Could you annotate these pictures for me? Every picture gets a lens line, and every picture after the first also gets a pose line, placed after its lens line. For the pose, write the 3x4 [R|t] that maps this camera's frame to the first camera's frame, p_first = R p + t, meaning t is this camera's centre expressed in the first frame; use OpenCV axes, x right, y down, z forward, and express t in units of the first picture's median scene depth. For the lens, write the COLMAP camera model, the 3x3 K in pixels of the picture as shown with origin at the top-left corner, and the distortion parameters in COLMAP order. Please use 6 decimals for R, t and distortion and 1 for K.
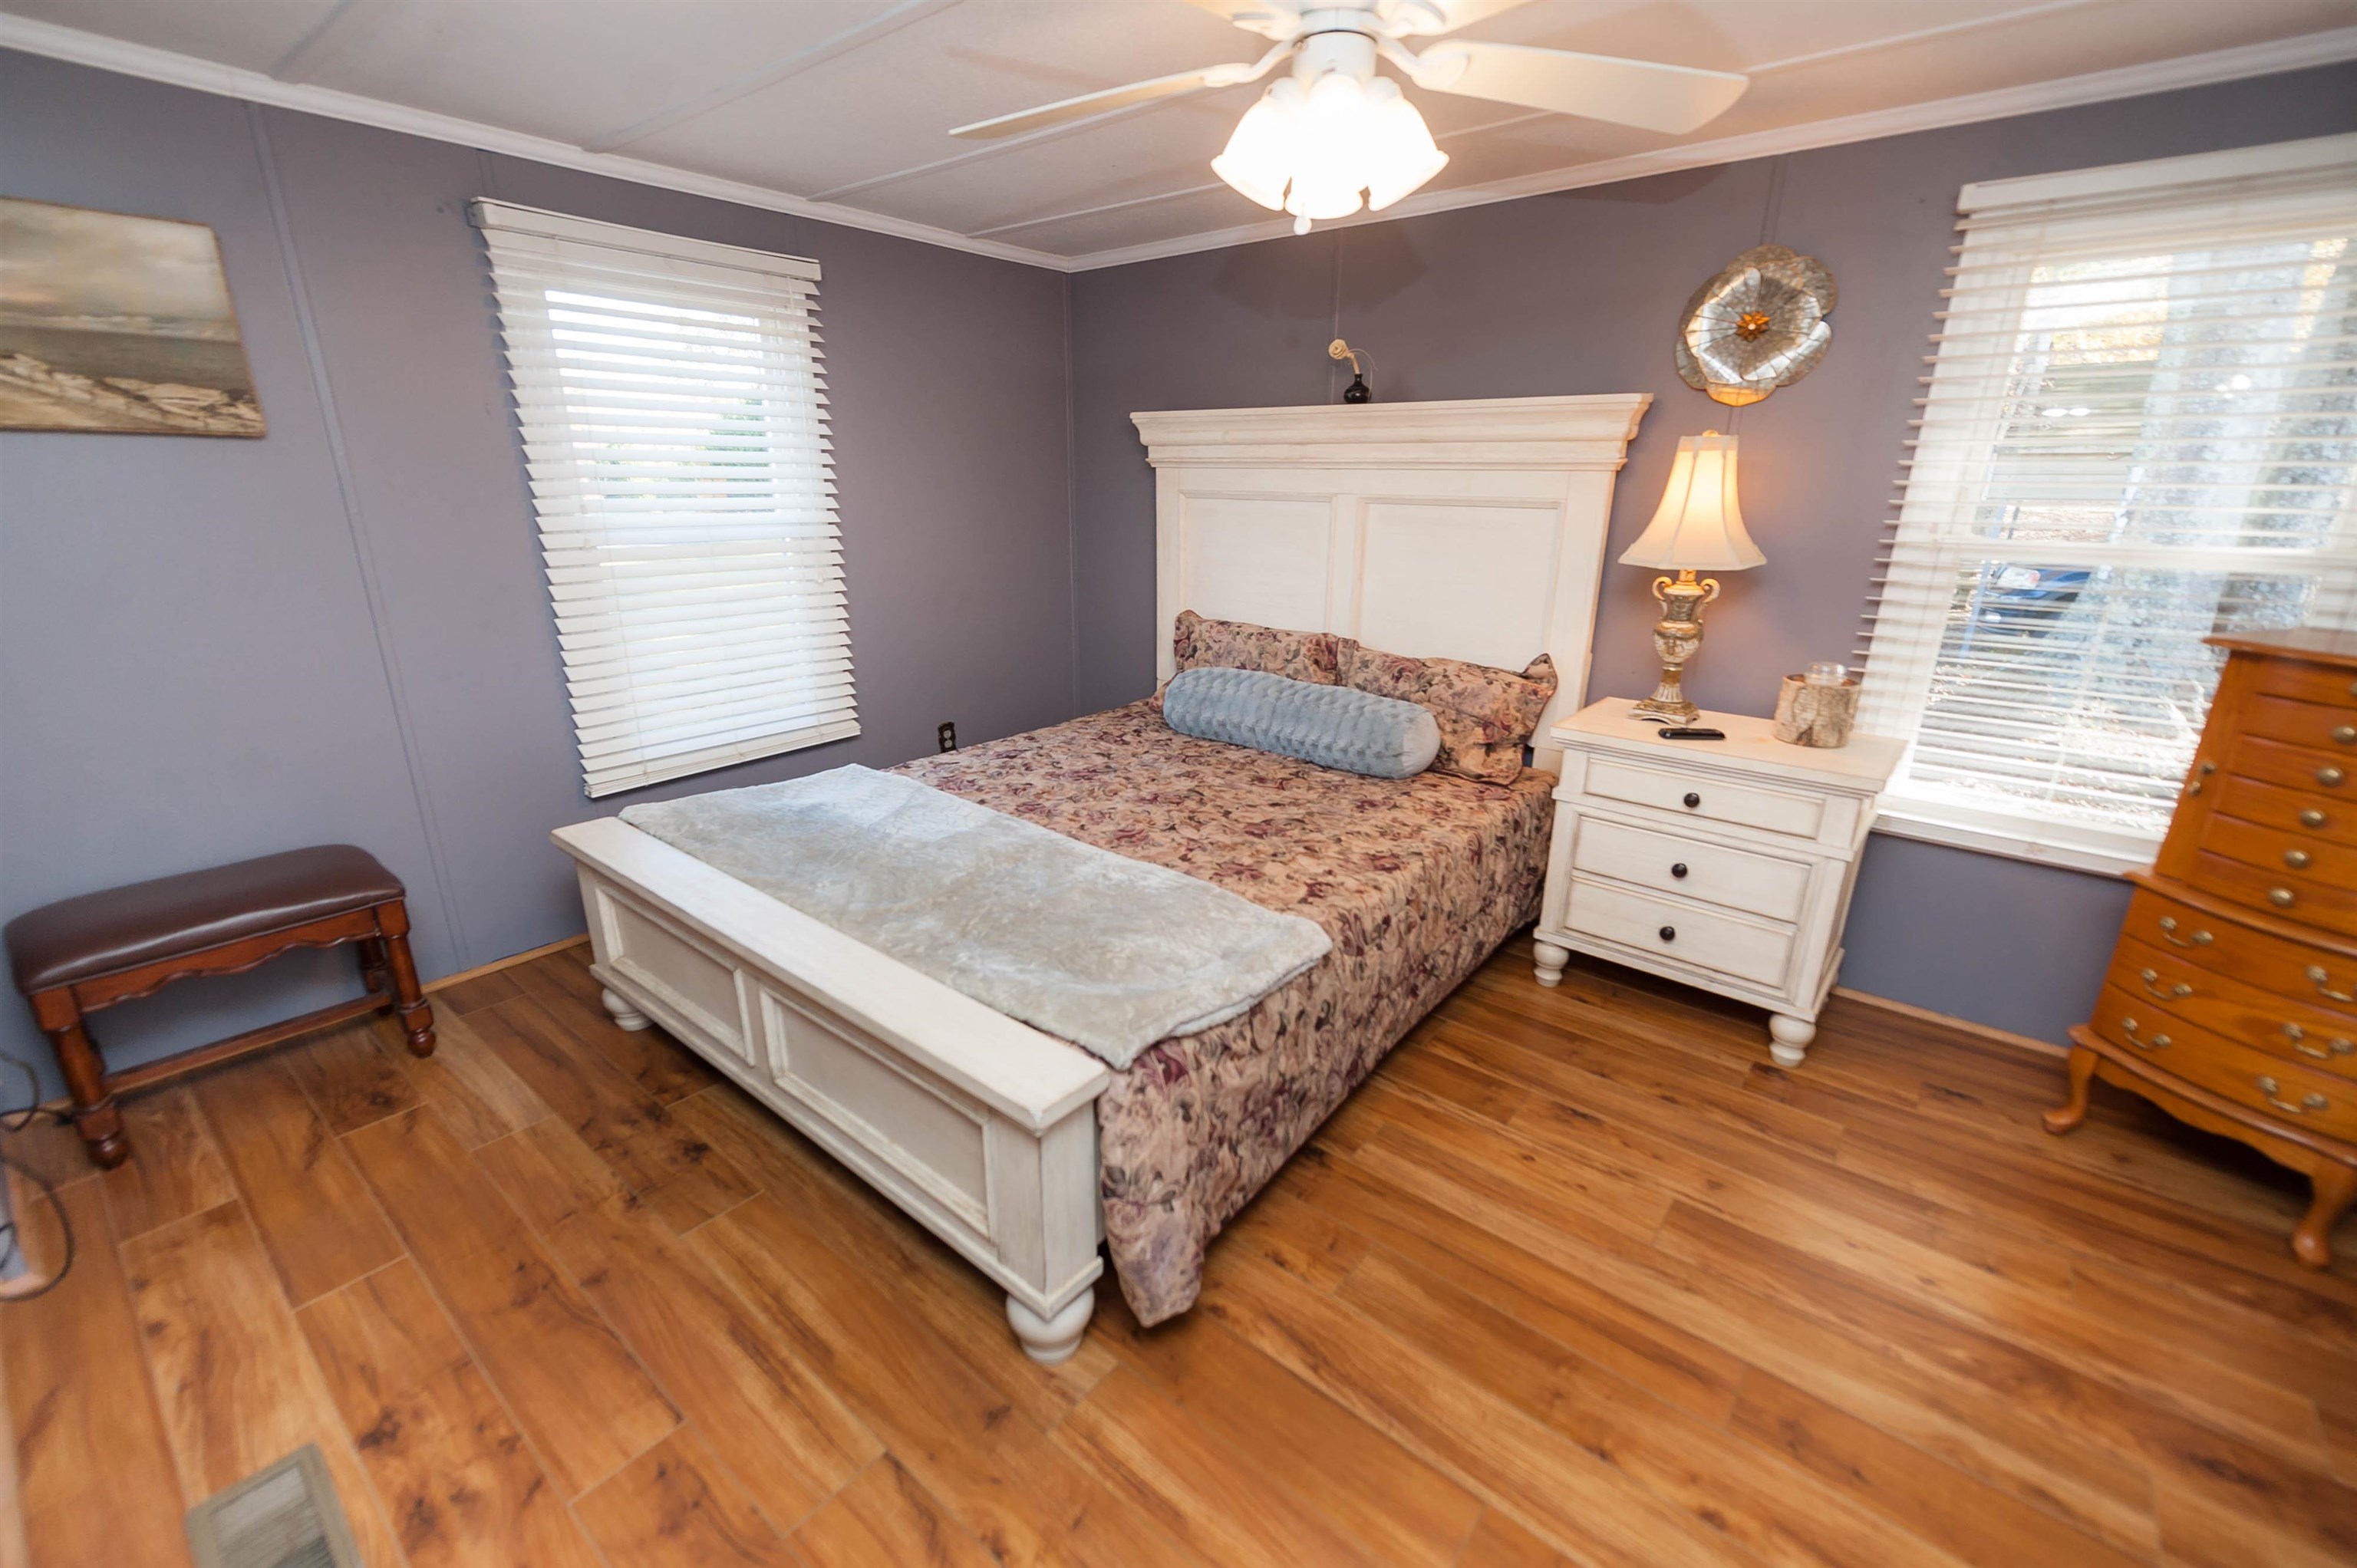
lens RADIAL K [[921.6, 0, 1173.4], [0, 921.6, 779.2], [0, 0, 1]] dist [0.016116, -0.006308]
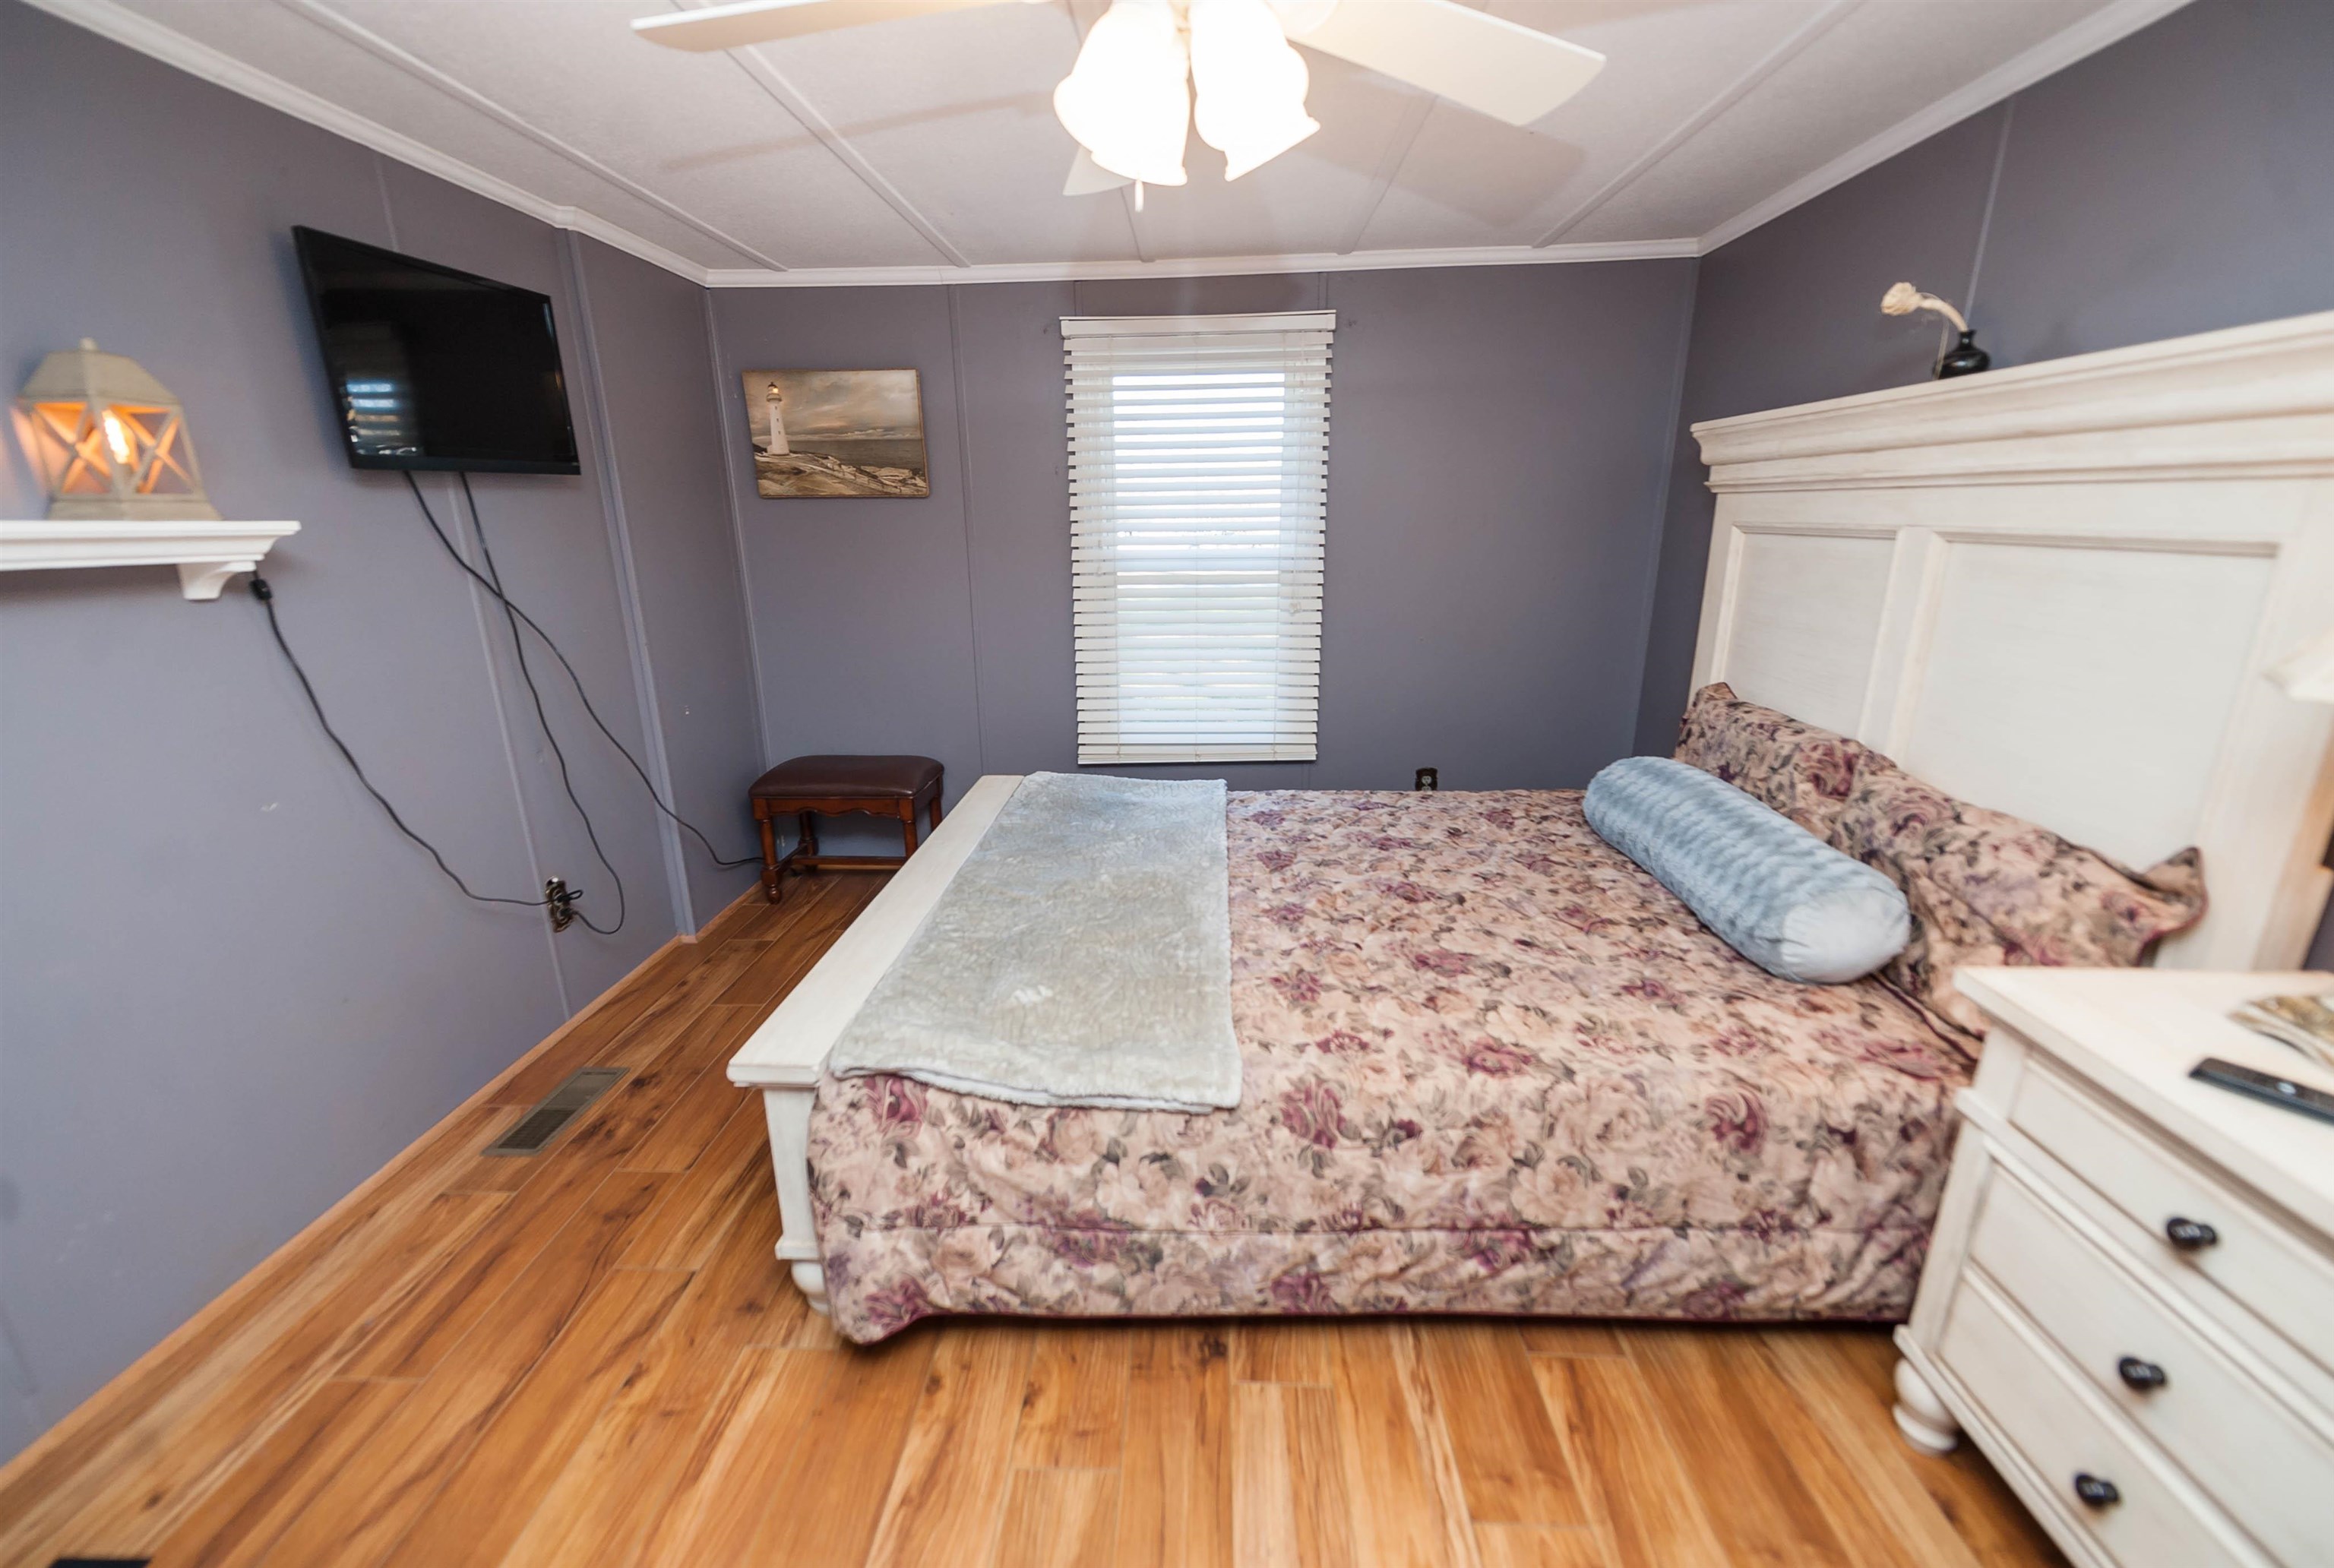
lens RADIAL K [[908.3, 0, 1167.0], [0, 908.3, 784.0], [0, 0, 1]] dist [0.008368, 0.000028]
pose [[0.624337, 0.207826, -0.753002, 0.435295], [-0.227446, 0.970557, 0.079288, -0.085499], [0.747310, 0.121765, 0.653224, 0.277347]]
